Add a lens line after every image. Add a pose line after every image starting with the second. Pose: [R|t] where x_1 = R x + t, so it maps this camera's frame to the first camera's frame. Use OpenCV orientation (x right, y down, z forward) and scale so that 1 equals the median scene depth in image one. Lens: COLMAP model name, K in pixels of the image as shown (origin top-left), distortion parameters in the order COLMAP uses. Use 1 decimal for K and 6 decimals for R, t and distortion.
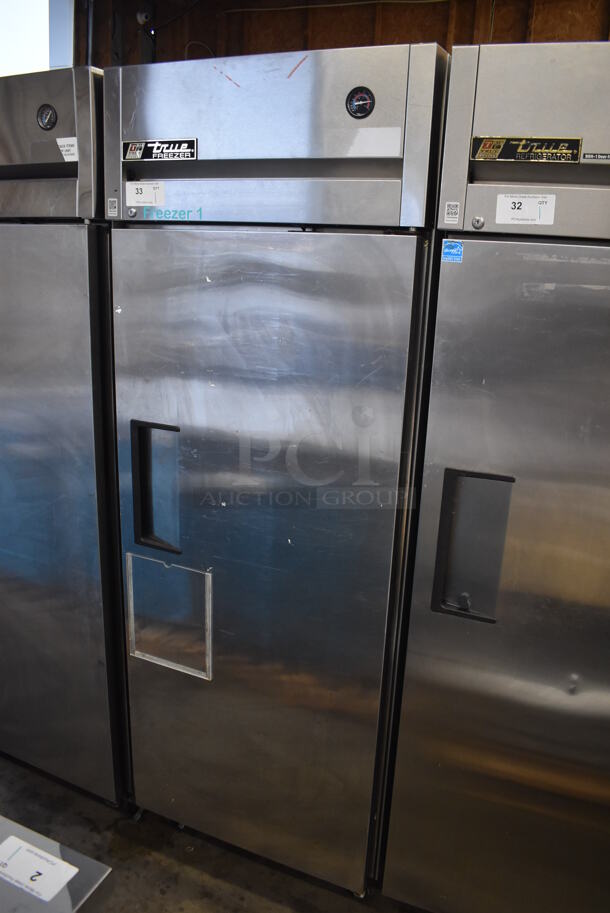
lens RADIAL K [[706.4, 0, 305.0], [0, 706.4, 456.5], [0, 0, 1]] dist [-0.087820, 0.005201]
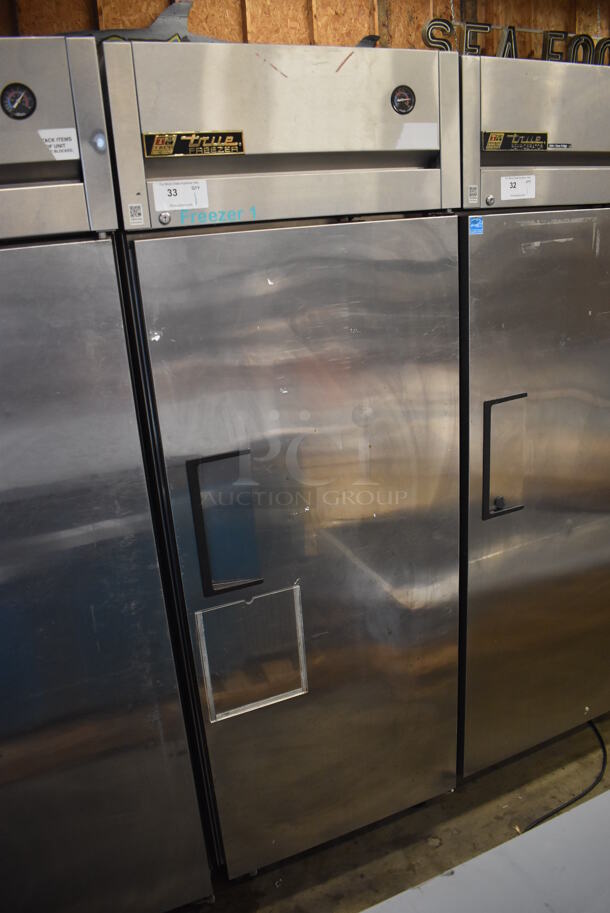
lens RADIAL K [[706.4, 0, 305.0], [0, 706.4, 456.5], [0, 0, 1]] dist [-0.087820, 0.005201]
pose [[0.674933, -0.316117, 0.666735, -0.826535], [0.298021, 0.943389, 0.145601, -0.159012], [-0.675018, 0.100430, 0.730934, 0.313023]]
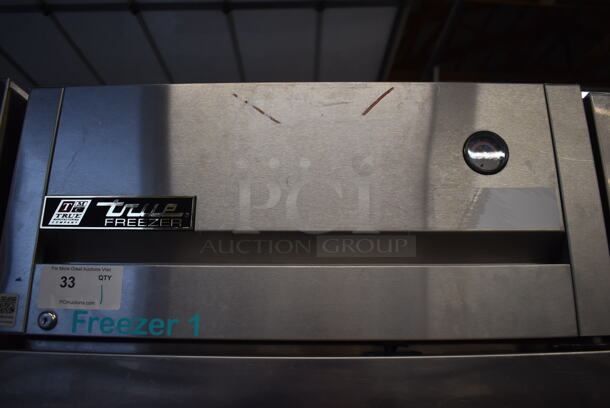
lens RADIAL K [[471.9, 0, 305.0], [0, 471.9, 204.0], [0, 0, 1]] dist [-0.087820, 0.005201]
pose [[0.923313, 0.065618, 0.378401, -0.215623], [0.140660, 0.859052, -0.492183, -0.241080], [-0.357362, 0.507665, 0.783945, 0.645816]]
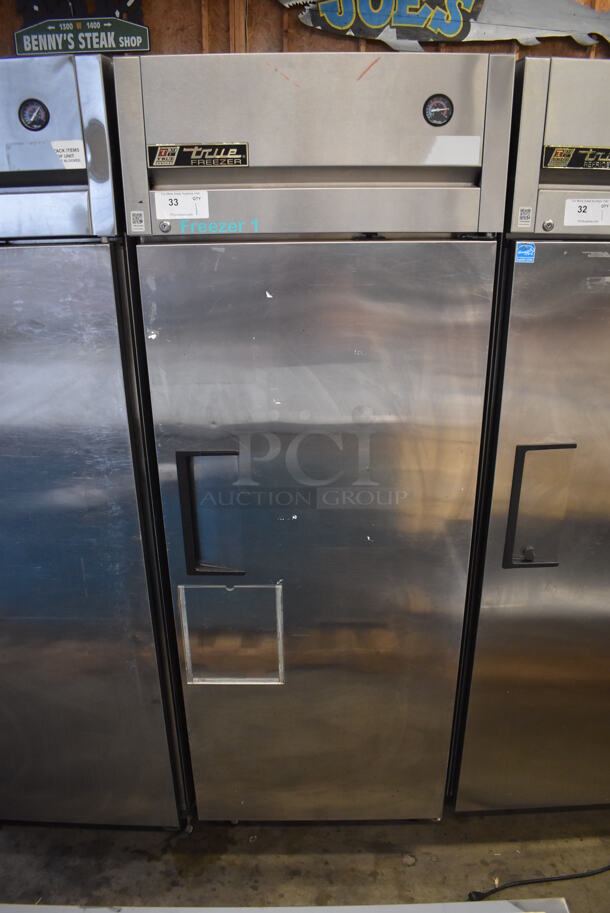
lens RADIAL K [[706.4, 0, 305.0], [0, 706.4, 456.5], [0, 0, 1]] dist [-0.087820, 0.005201]
pose [[0.914296, -0.204111, 0.349859, -0.477841], [0.158925, 0.975260, 0.153655, -0.183046], [-0.372567, -0.084885, 0.924115, 0.097647]]
